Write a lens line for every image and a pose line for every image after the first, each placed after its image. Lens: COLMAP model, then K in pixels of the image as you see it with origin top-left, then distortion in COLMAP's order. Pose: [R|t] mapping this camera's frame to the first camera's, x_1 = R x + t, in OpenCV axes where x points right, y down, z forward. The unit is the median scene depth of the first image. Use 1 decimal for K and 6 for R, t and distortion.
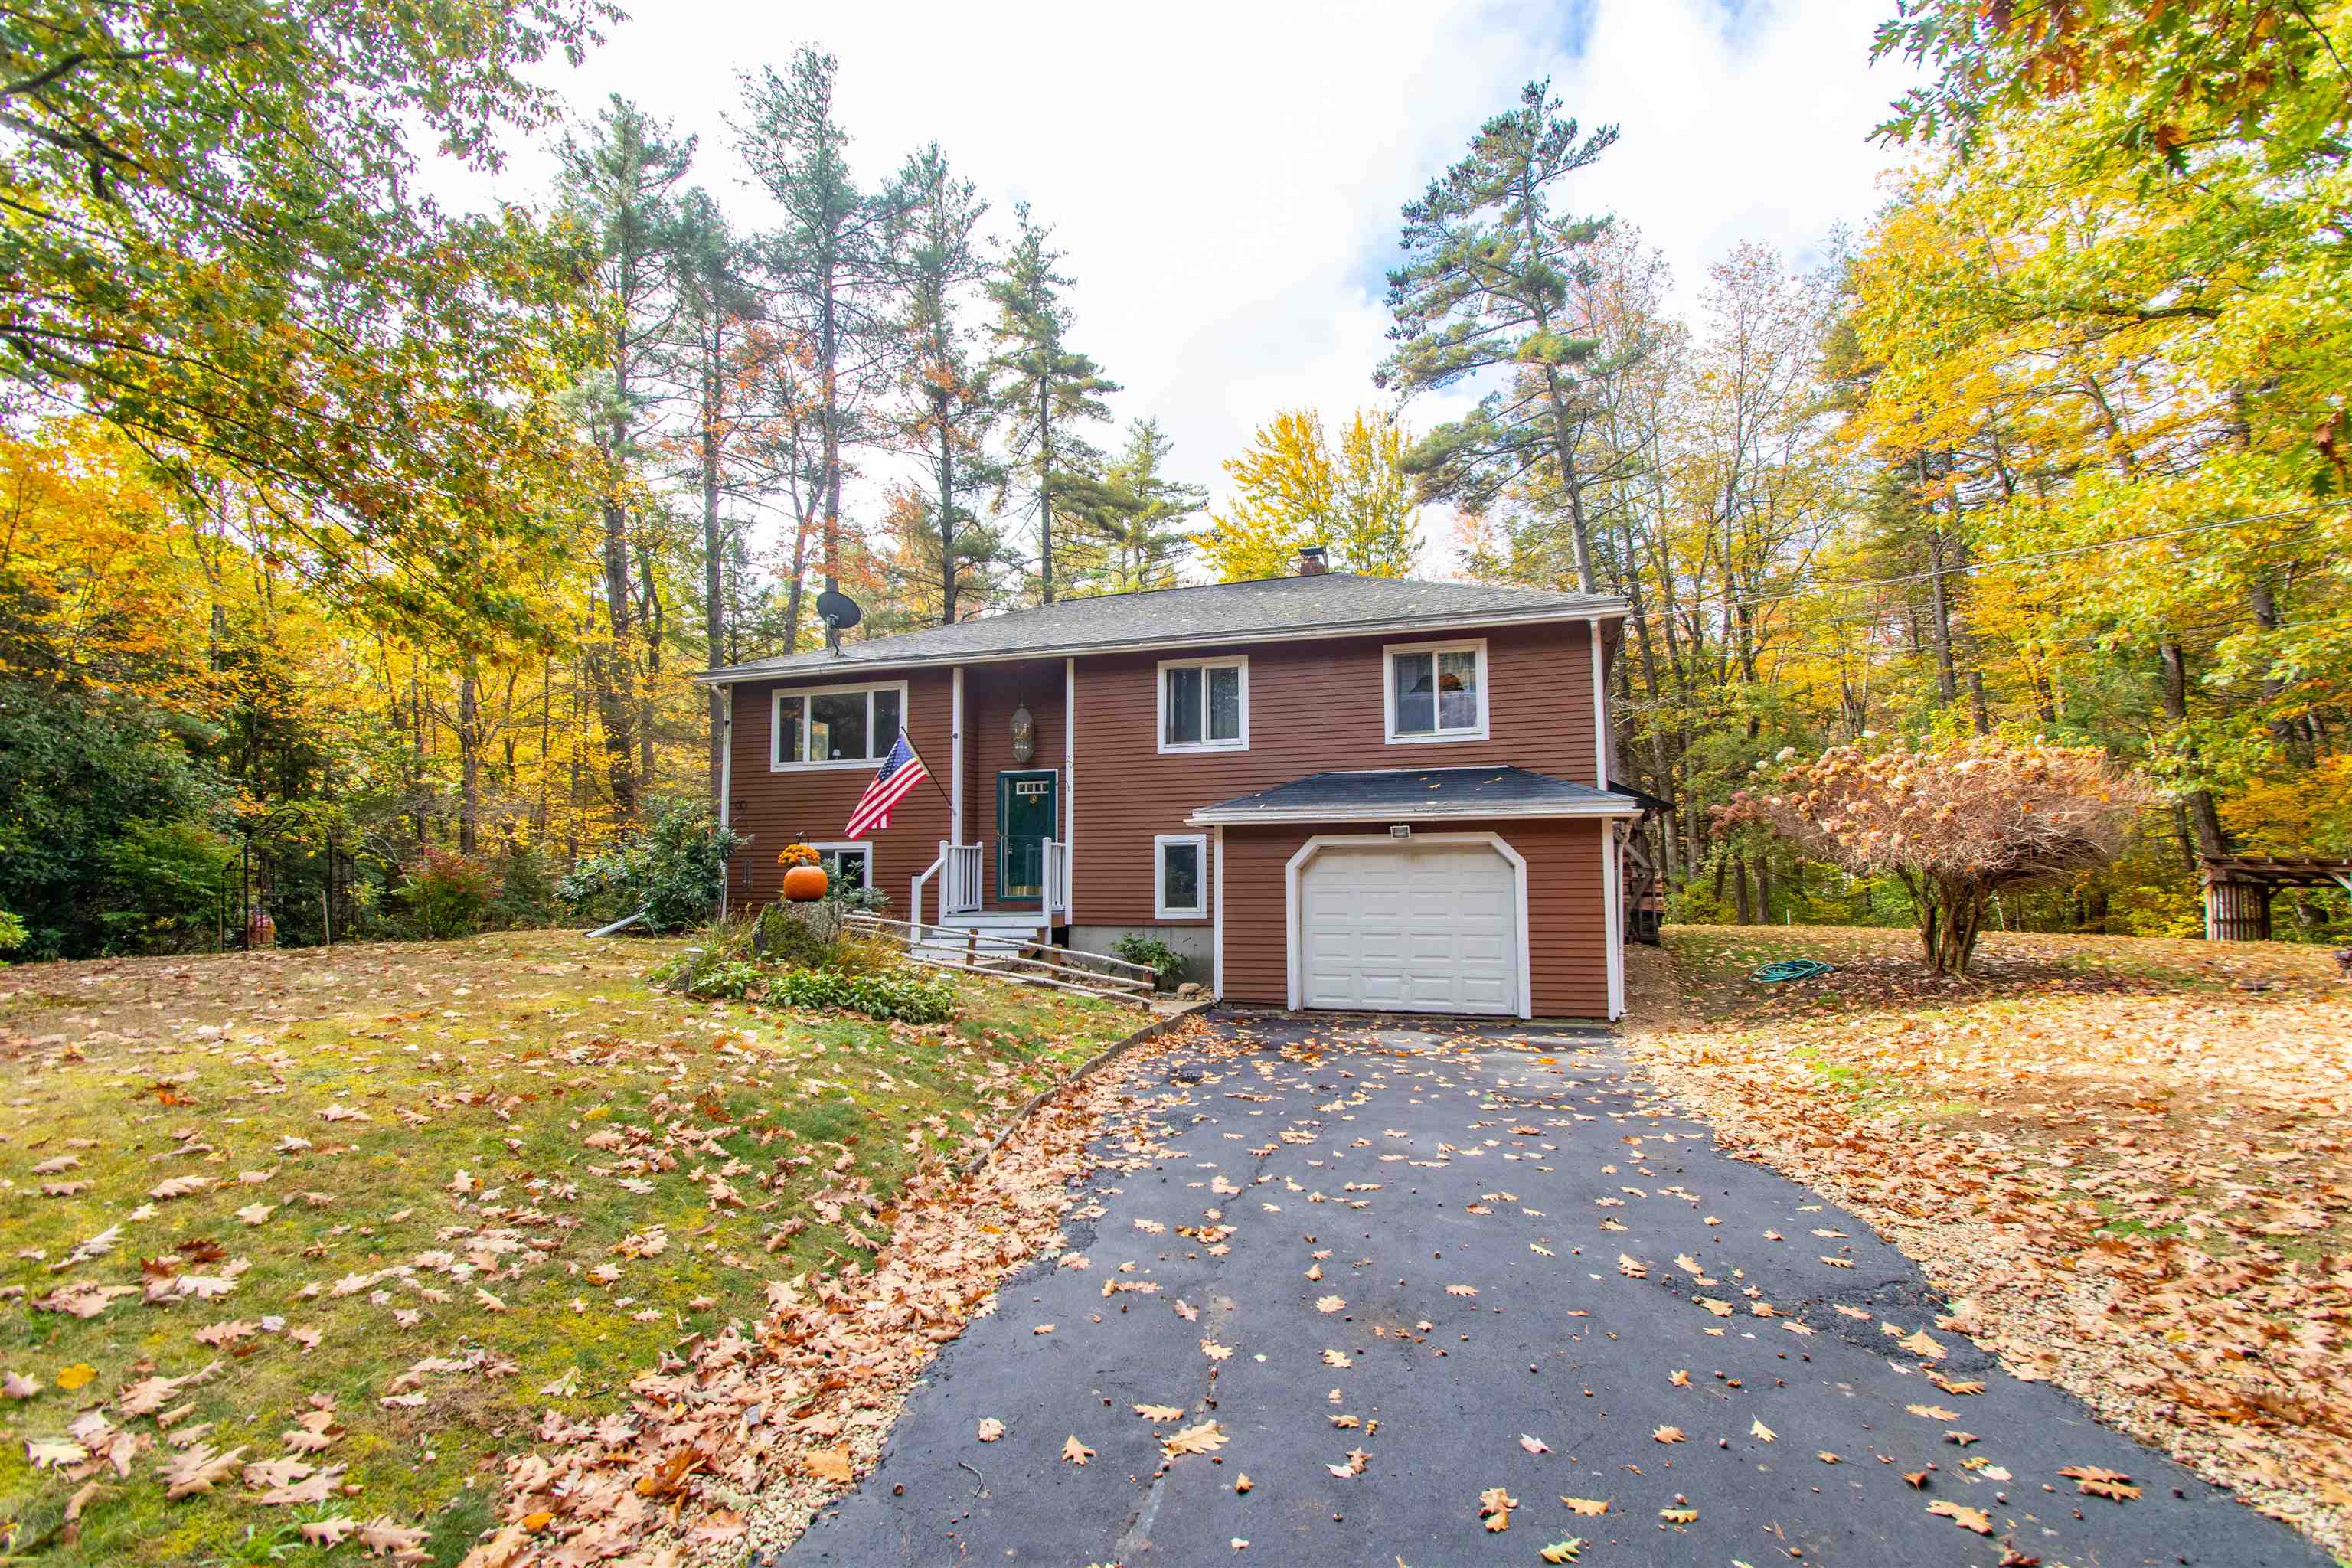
lens RADIAL K [[1085.8, 0, 1197.1], [0, 1085.8, 800.2], [0, 0, 1]] dist [0.006029, -0.006156]
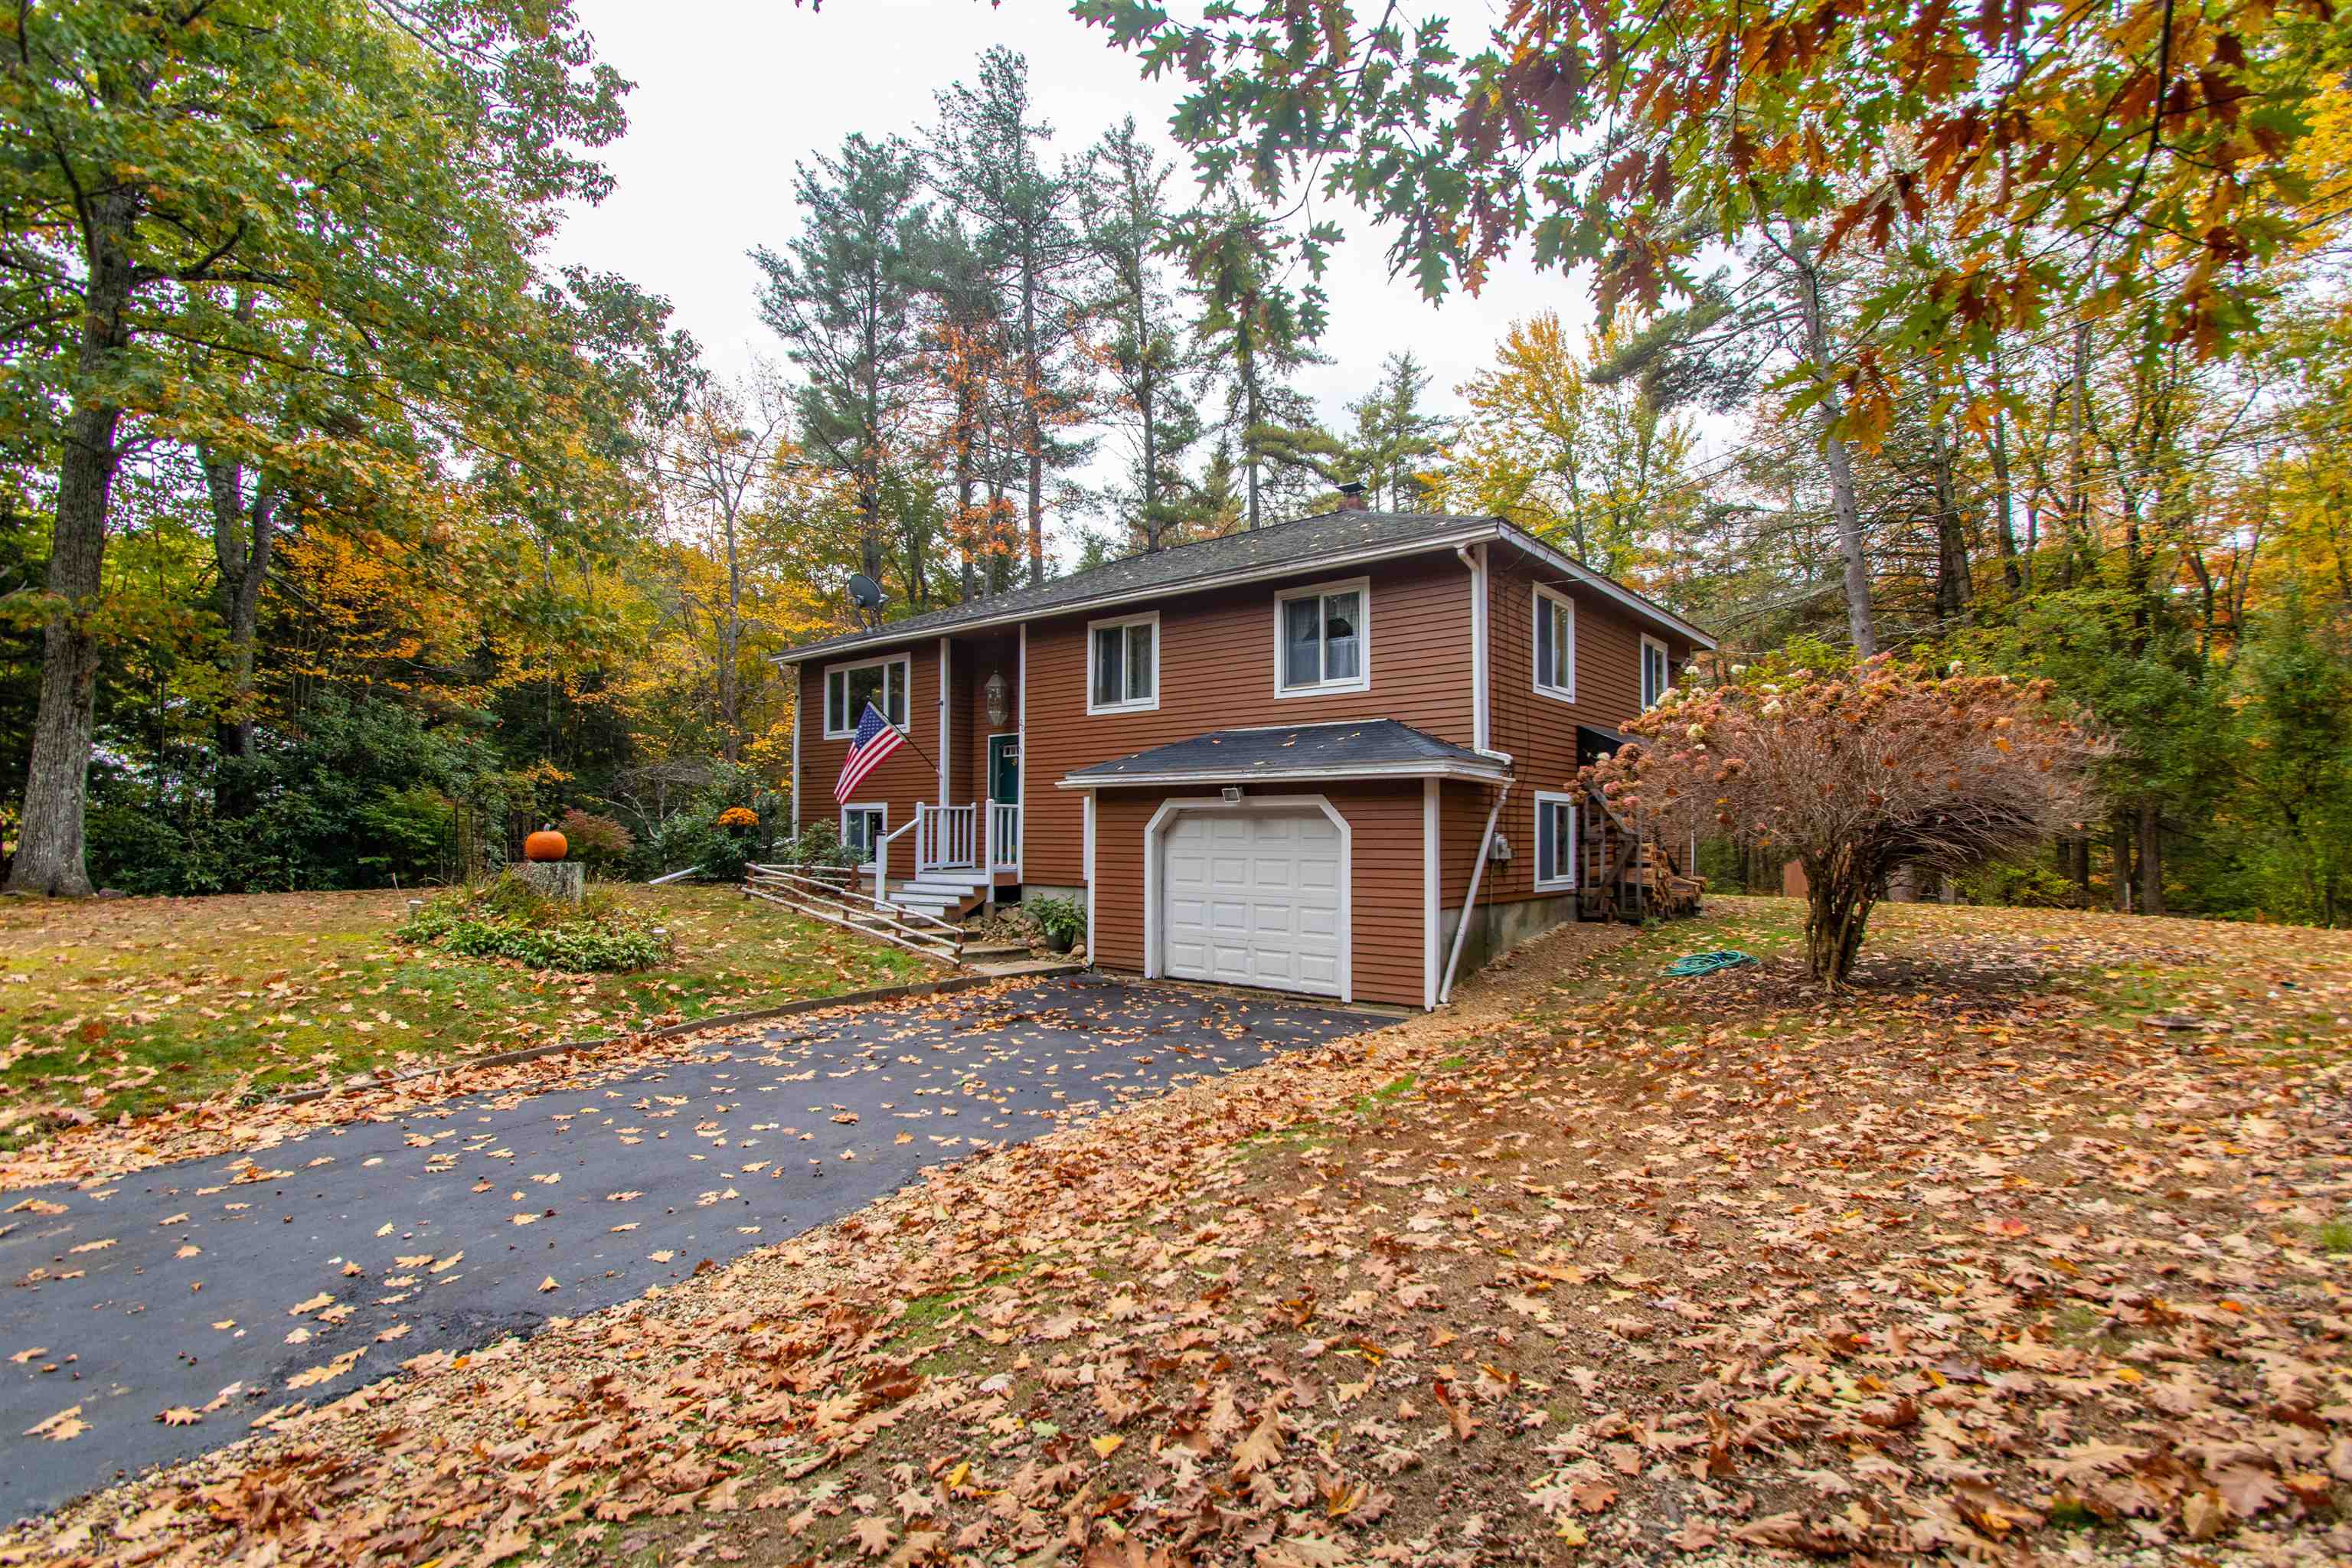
lens RADIAL K [[1085.8, 0, 1198.3], [0, 1085.8, 792.1], [0, 0, 1]] dist [0.006029, -0.006156]
pose [[0.935401, -0.005054, -0.353551, 0.442717], [0.018528, 0.999225, 0.034737, -0.005273], [0.353102, -0.039044, 0.934770, 0.106200]]
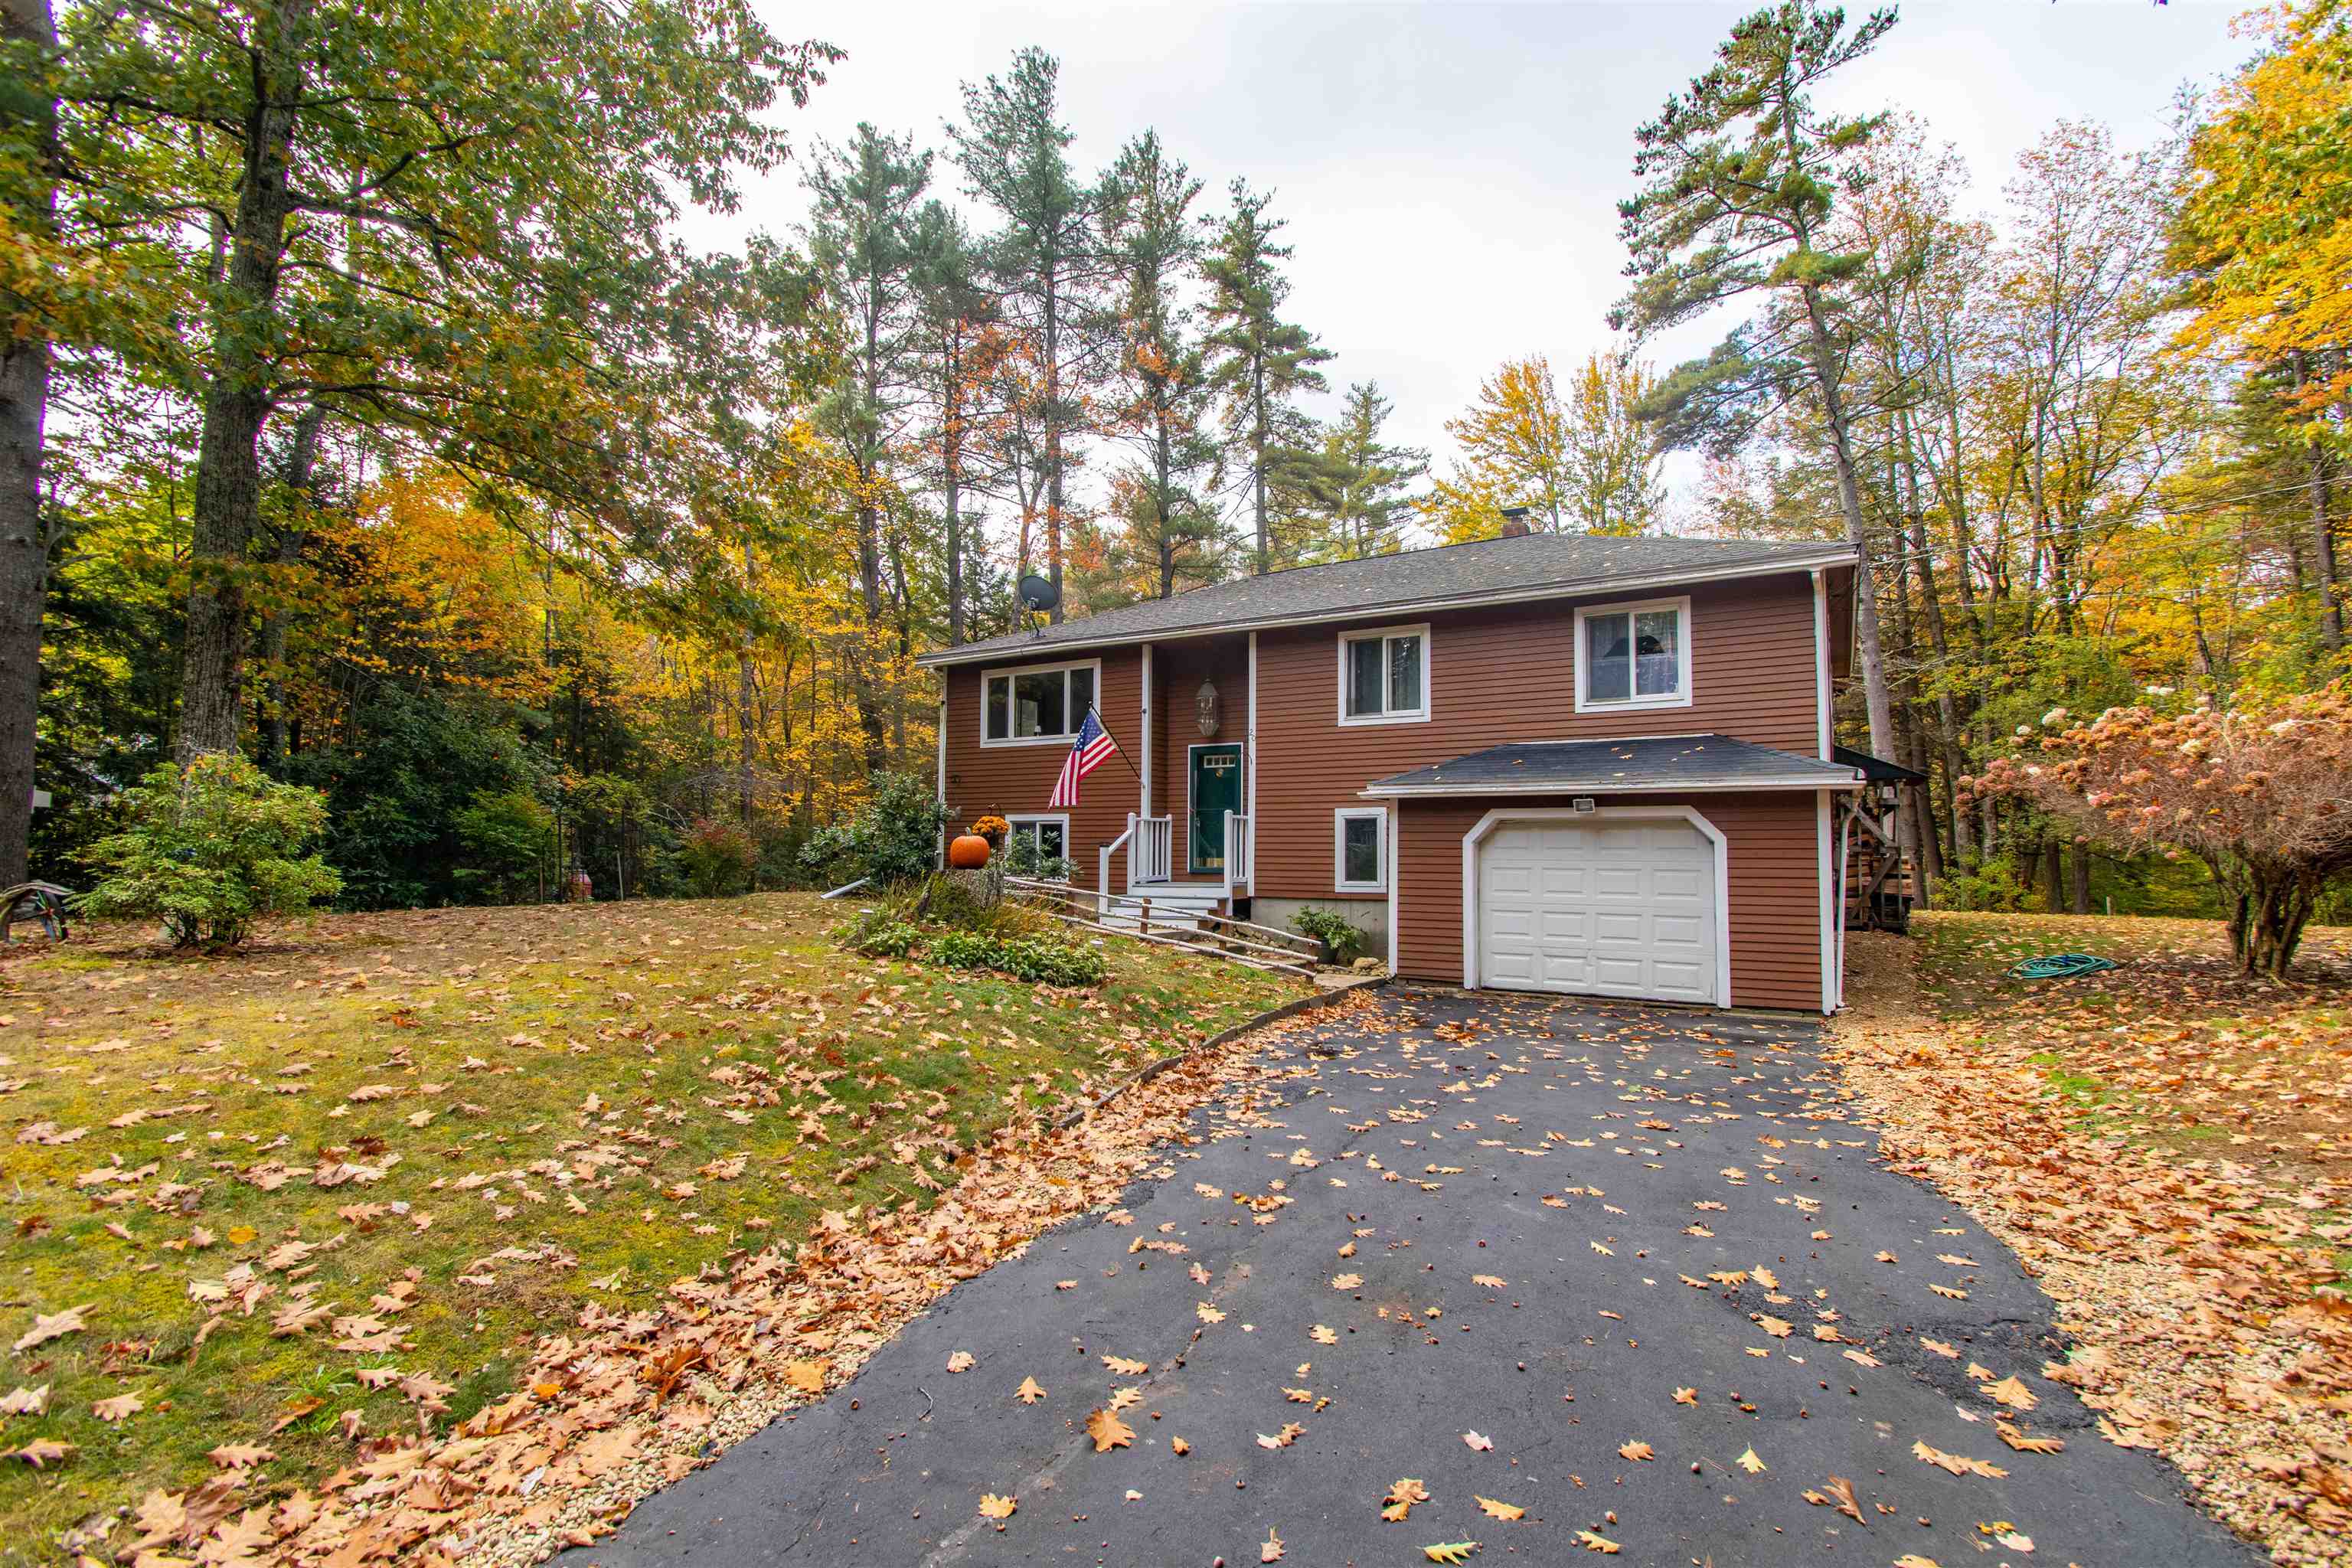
lens RADIAL K [[1085.8, 0, 1194.6], [0, 1085.8, 794.3], [0, 0, 1]] dist [0.006029, -0.006156]
pose [[0.975708, -0.000133, -0.219074, 0.057166], [0.004295, 0.999819, 0.018524, 0.000698], [0.219032, -0.019015, 0.975532, 0.004473]]
